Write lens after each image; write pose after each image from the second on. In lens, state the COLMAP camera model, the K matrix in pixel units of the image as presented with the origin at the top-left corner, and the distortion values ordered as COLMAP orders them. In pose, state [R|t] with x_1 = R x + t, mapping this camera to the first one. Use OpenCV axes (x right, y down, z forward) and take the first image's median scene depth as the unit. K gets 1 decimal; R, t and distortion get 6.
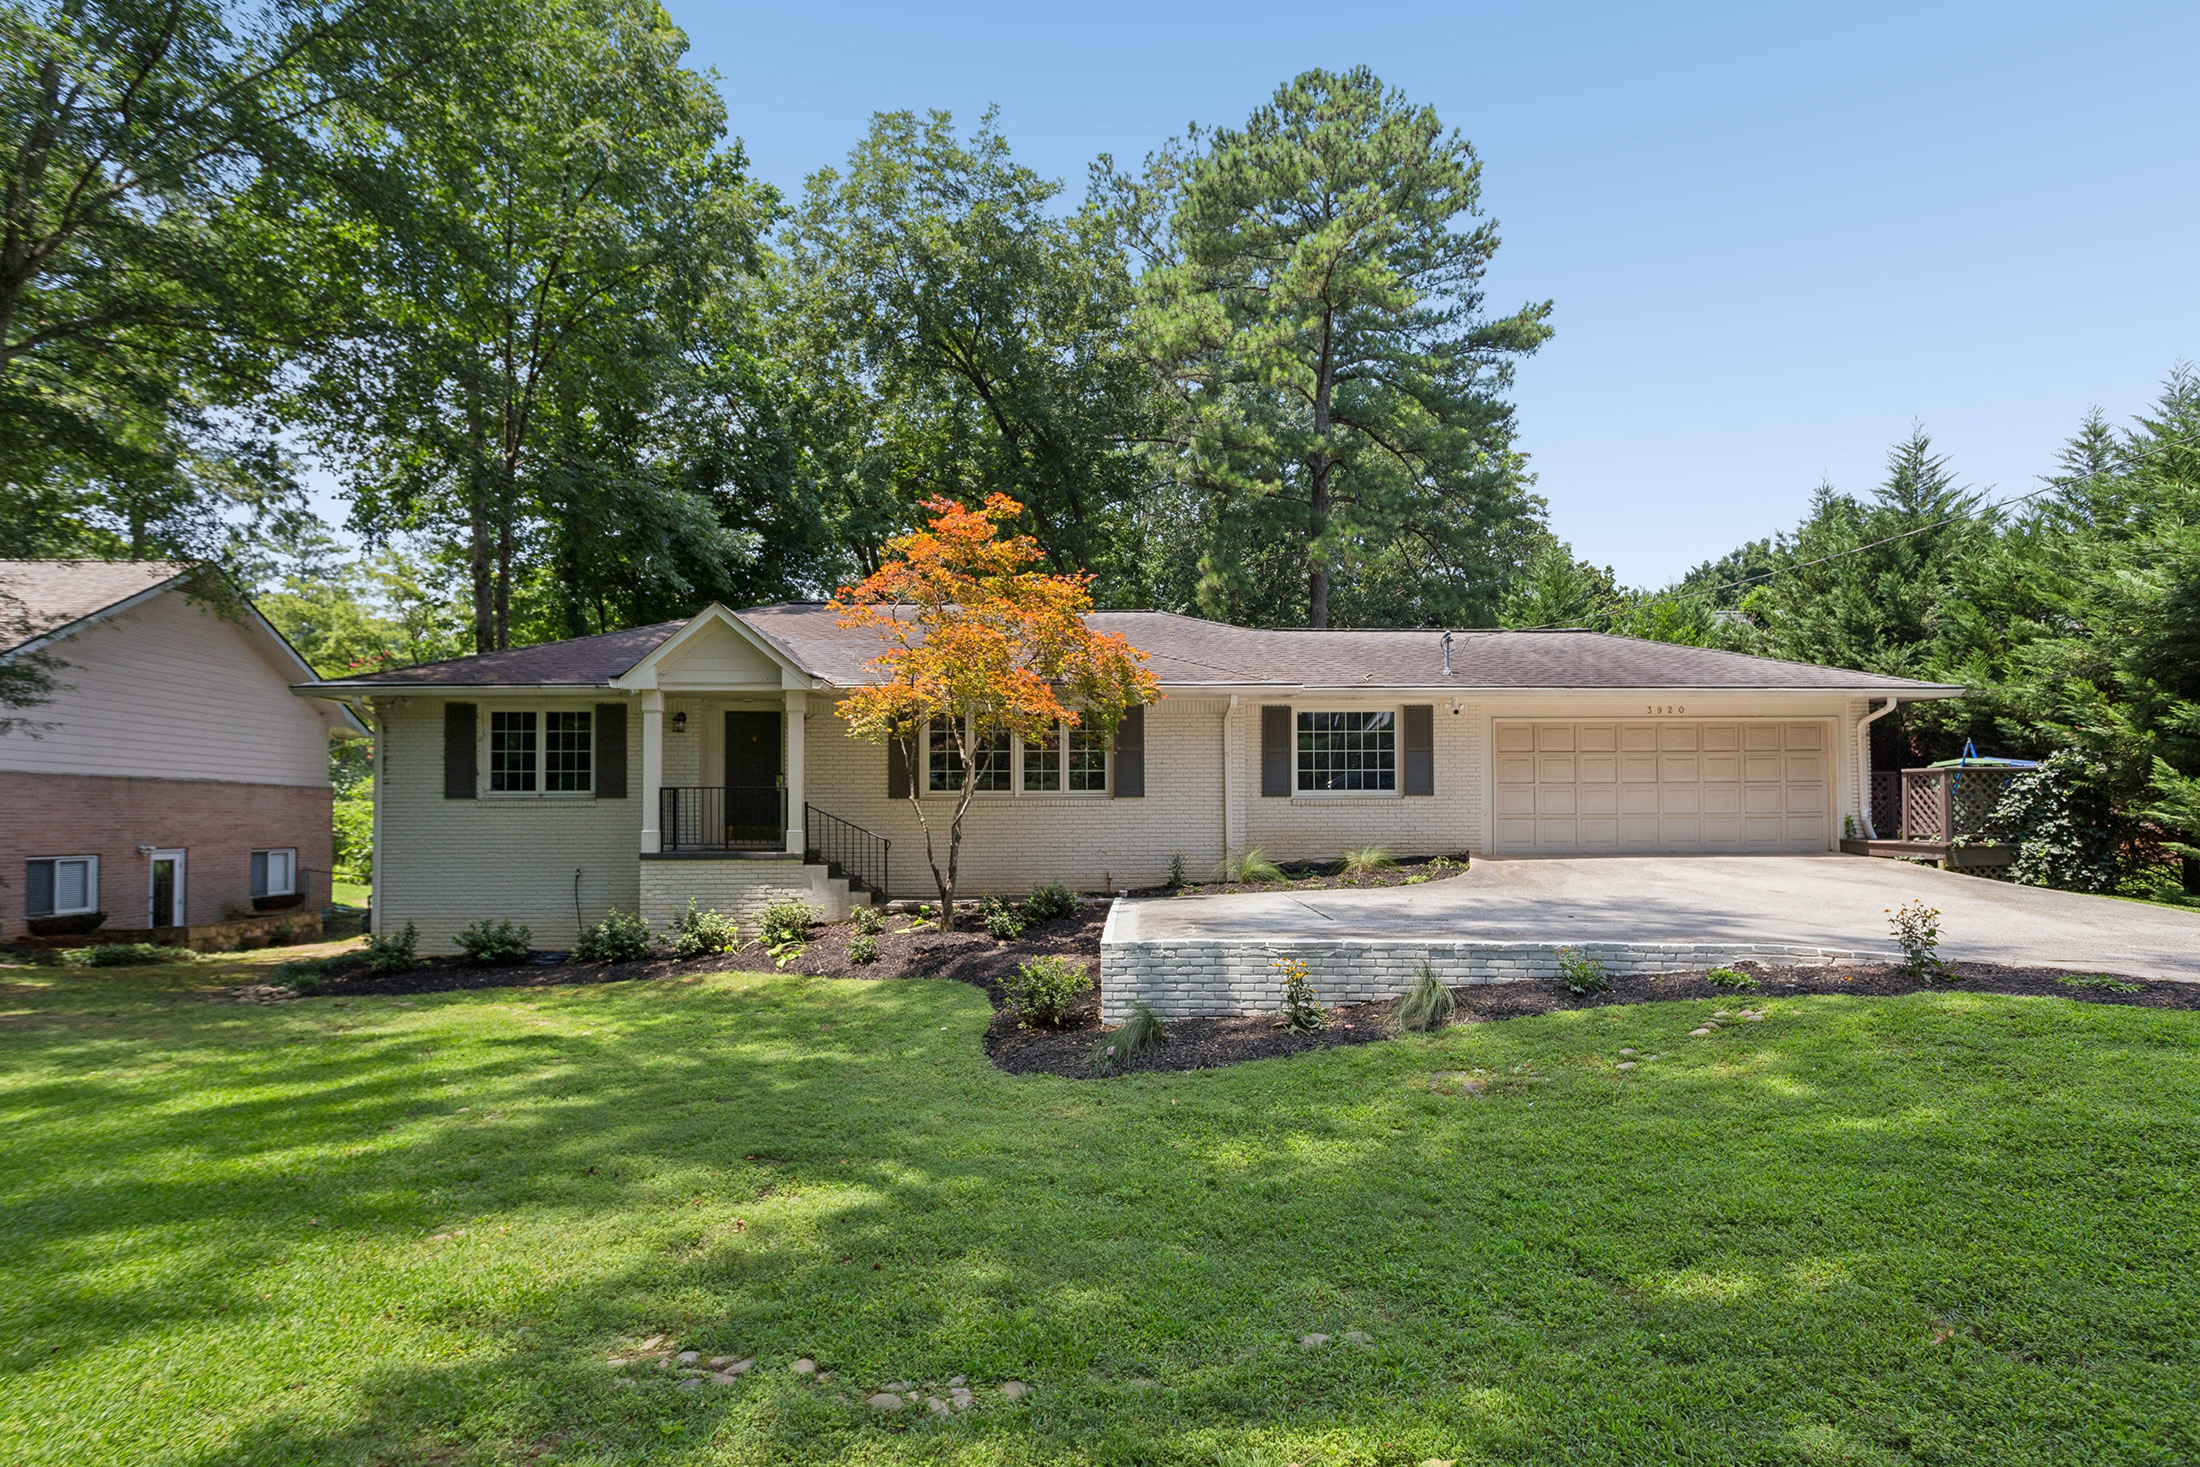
lens RADIAL K [[1077.3, 0, 1070.0], [0, 1077.3, 821.3], [0, 0, 1]] dist [0.000994, 0.000444]
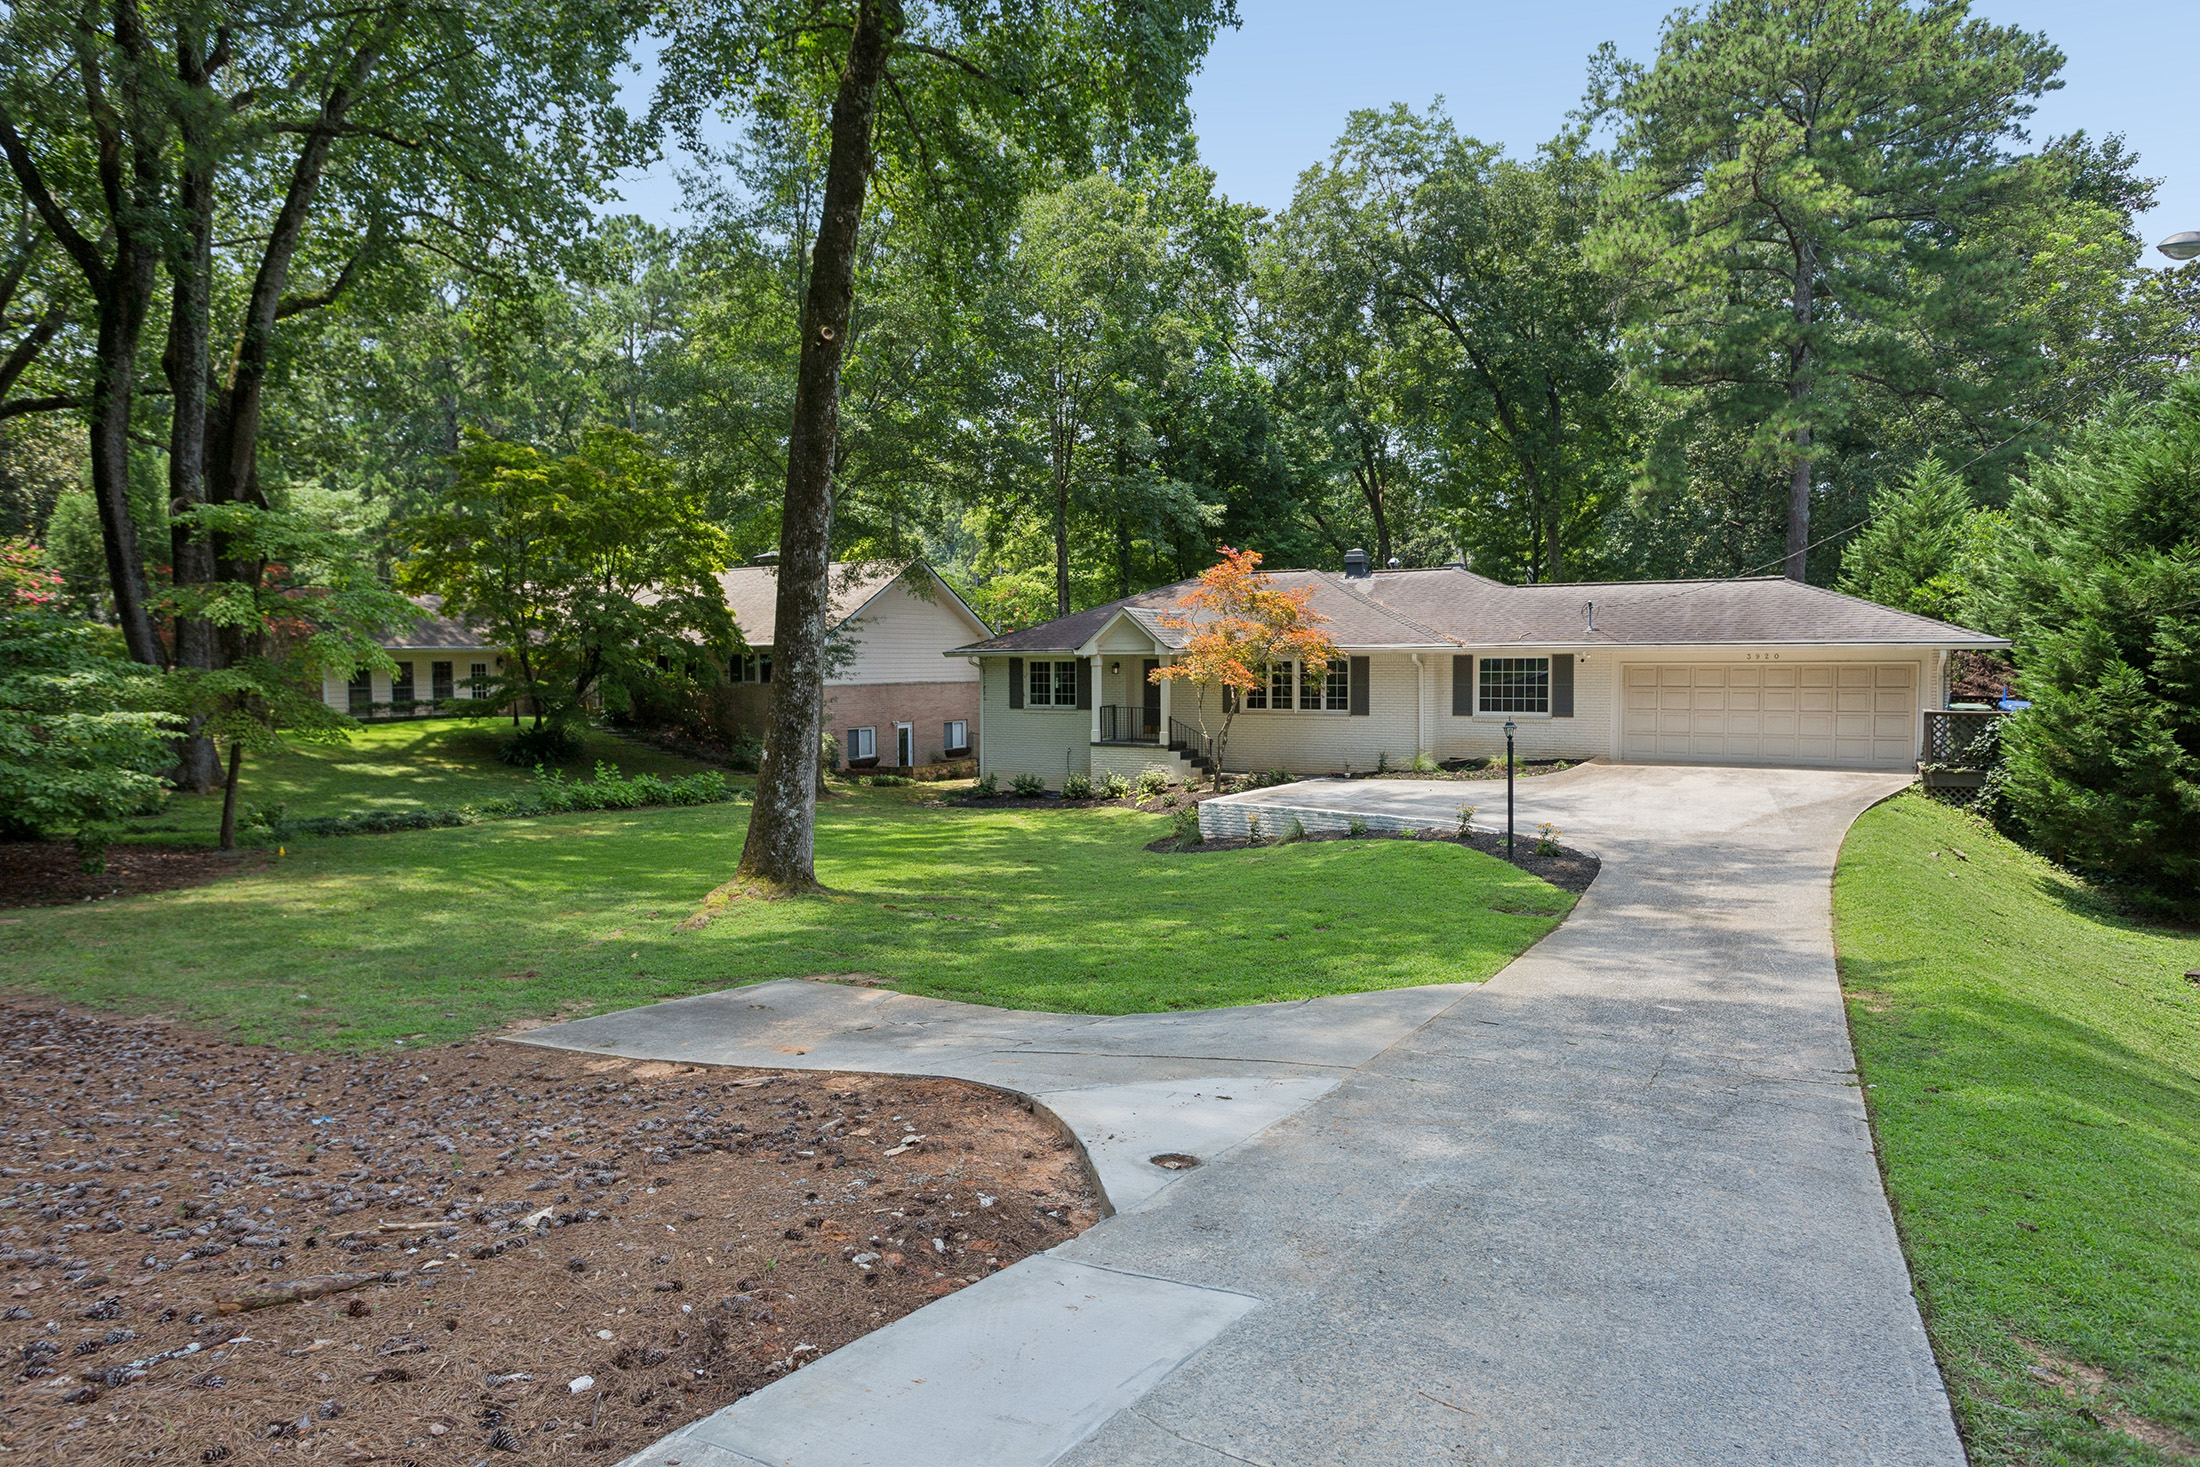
lens RADIAL K [[1328.1, 0, 1100.5], [0, 1328.1, 730.9], [0, 0, 1]] dist [0.000557, 0.000387]
pose [[0.839941, 0.030780, -0.541804, 0.789558], [0.005269, 0.997881, 0.064859, -0.126939], [0.542652, -0.057332, 0.837998, -0.840453]]
